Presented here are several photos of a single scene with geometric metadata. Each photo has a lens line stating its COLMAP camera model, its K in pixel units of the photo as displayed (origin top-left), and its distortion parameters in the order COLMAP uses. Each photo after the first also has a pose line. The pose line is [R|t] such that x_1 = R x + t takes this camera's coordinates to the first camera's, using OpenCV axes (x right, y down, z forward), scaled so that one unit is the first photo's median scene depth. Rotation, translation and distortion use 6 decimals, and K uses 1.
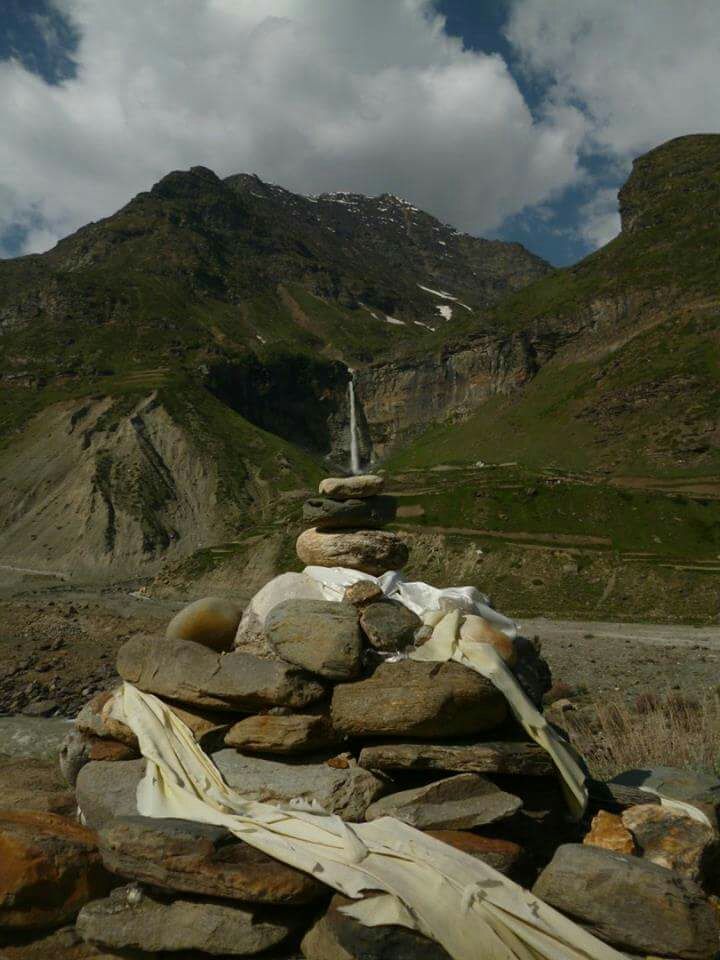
lens RADIAL K [[774.8, 0, 360.0], [0, 774.8, 480.0], [0, 0, 1]] dist [-0.046971, -0.004449]
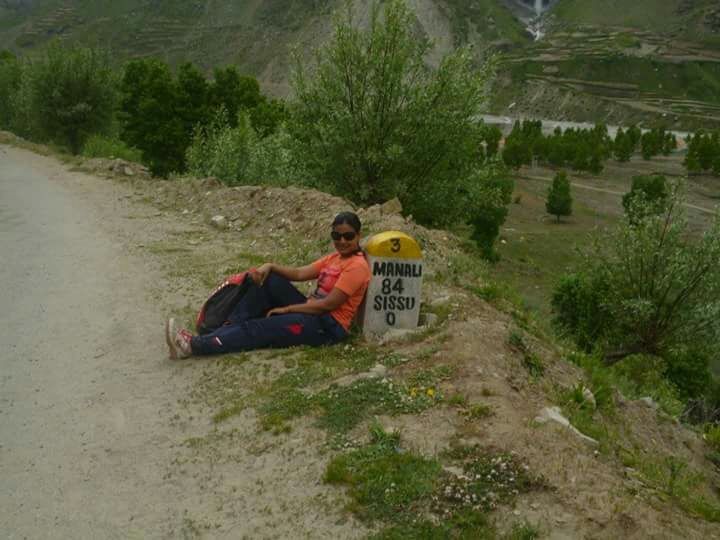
lens RADIAL K [[581.1, 0, 360.0], [0, 581.1, 270.0], [0, 0, 1]] dist [-0.046971, -0.004449]
pose [[0.956786, 0.073378, -0.281384, 0.024214], [0.059480, 0.897797, 0.436373, -0.103717], [0.284646, -0.434253, 0.854635, -0.432431]]
